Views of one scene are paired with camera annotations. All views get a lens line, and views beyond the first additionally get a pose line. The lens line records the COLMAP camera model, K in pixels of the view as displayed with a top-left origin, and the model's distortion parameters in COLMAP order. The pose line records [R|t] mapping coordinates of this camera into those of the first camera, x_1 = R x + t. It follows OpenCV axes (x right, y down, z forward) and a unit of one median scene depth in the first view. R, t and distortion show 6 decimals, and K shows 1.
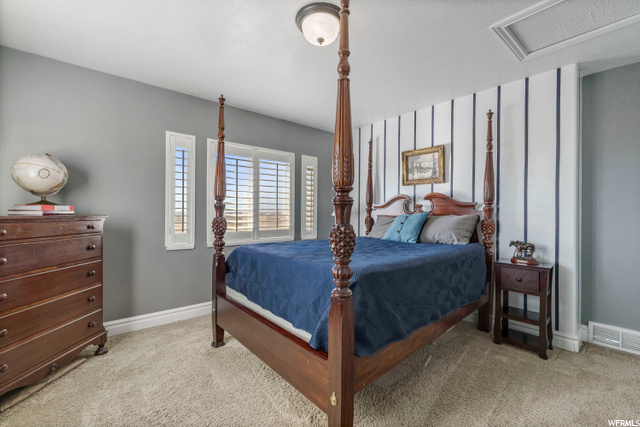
lens RADIAL K [[279.7, 0, 321.4], [0, 279.7, 211.1], [0, 0, 1]] dist [0.012257, 0.000004]
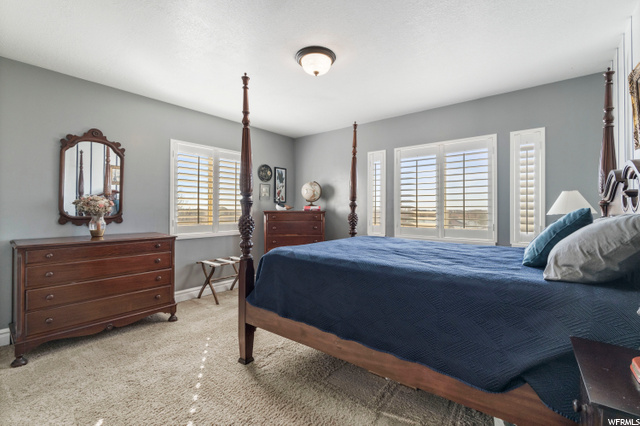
lens RADIAL K [[279.7, 0, 321.4], [0, 279.7, 210.6], [0, 0, 1]] dist [0.012257, 0.000004]
pose [[0.193103, 0.001866, -0.981177, 0.658479], [0.002447, 0.999994, 0.002383, 0.004167], [0.981175, -0.002861, 0.193097, 0.421436]]
